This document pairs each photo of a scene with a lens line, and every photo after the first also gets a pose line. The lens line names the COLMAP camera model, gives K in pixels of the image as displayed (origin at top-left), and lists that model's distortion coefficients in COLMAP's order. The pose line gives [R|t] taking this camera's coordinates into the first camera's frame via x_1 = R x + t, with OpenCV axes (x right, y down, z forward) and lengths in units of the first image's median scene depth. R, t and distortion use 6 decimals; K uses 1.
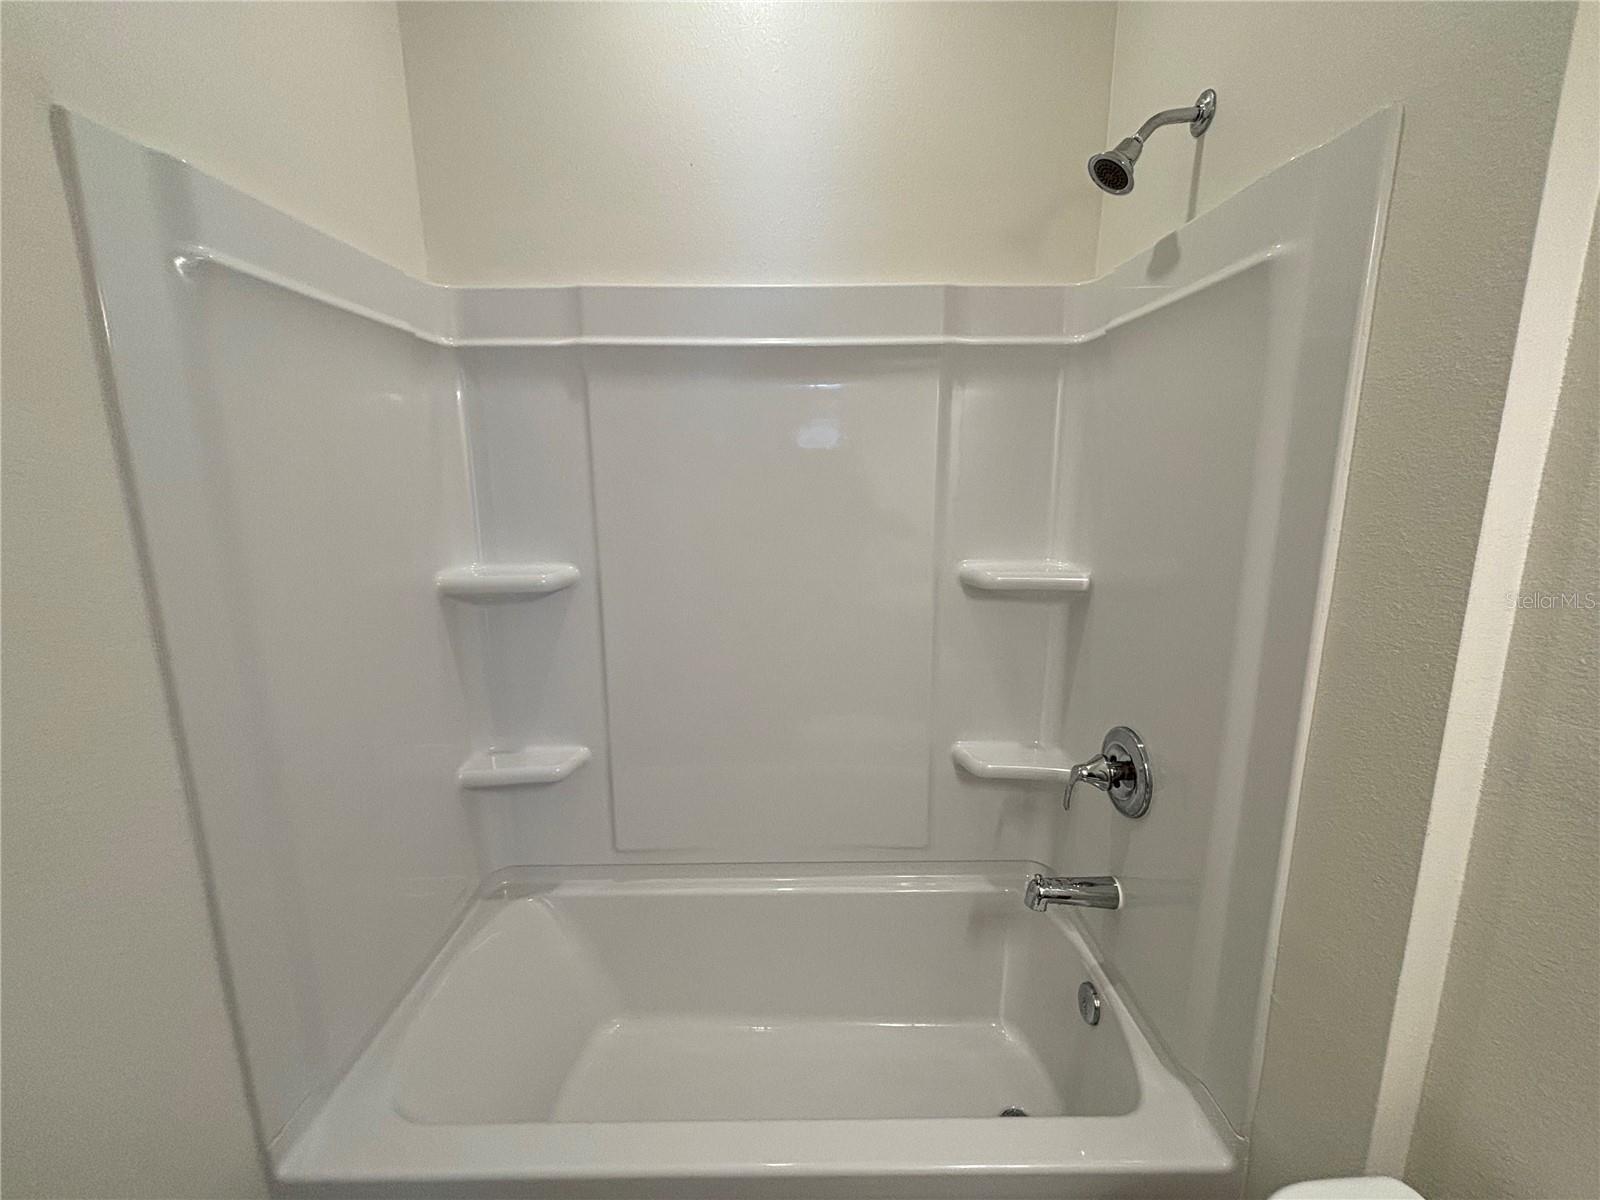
lens RADIAL K [[647.2, 0, 800.0], [0, 647.2, 600.0], [0, 0, 1]] dist [-0.003489, -0.000207]
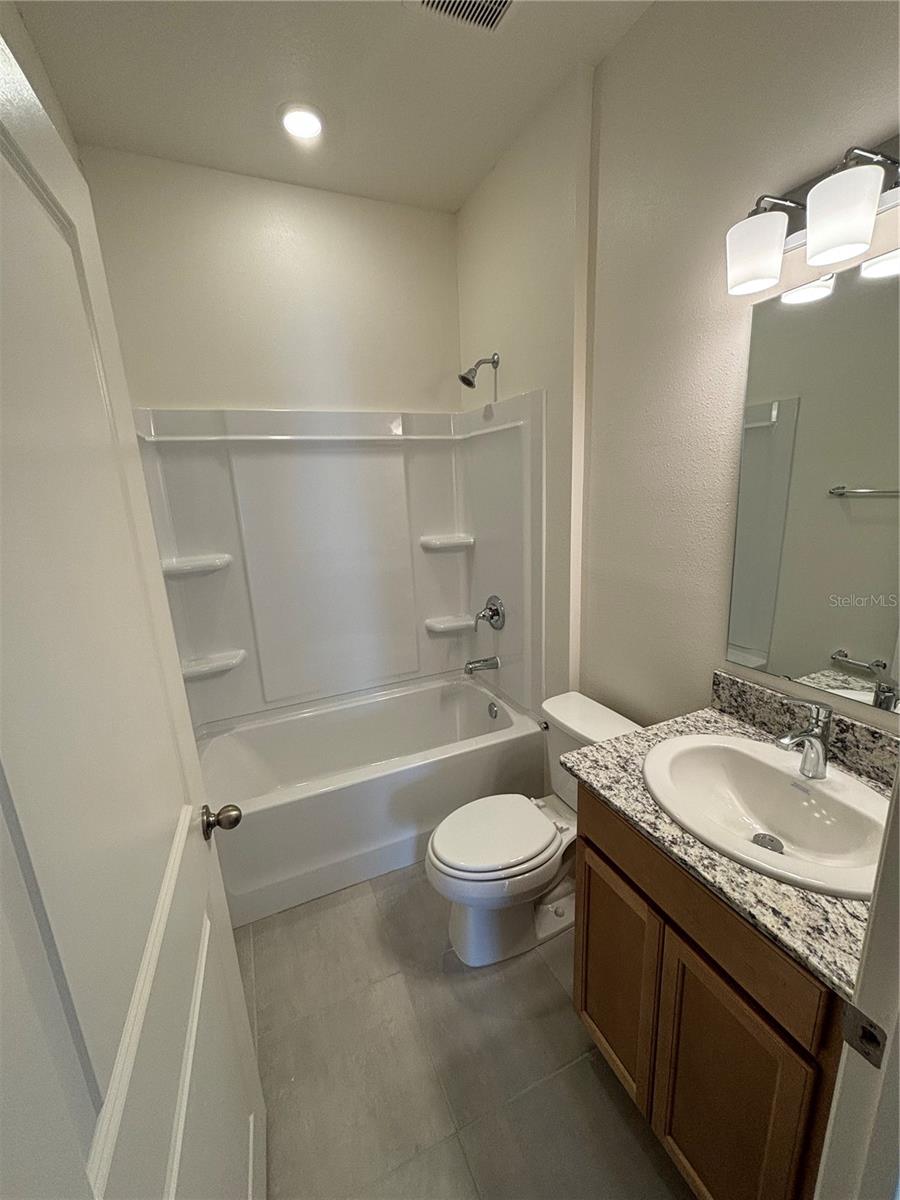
lens RADIAL K [[485.4, 0, 450.0], [0, 485.4, 600.0], [0, 0, 1]] dist [-0.003489, -0.000207]
pose [[0.913950, -0.123677, 0.386522, -0.346114], [0.110766, 0.992290, 0.055595, 0.077050], [-0.390417, -0.007998, 0.920603, -0.608554]]
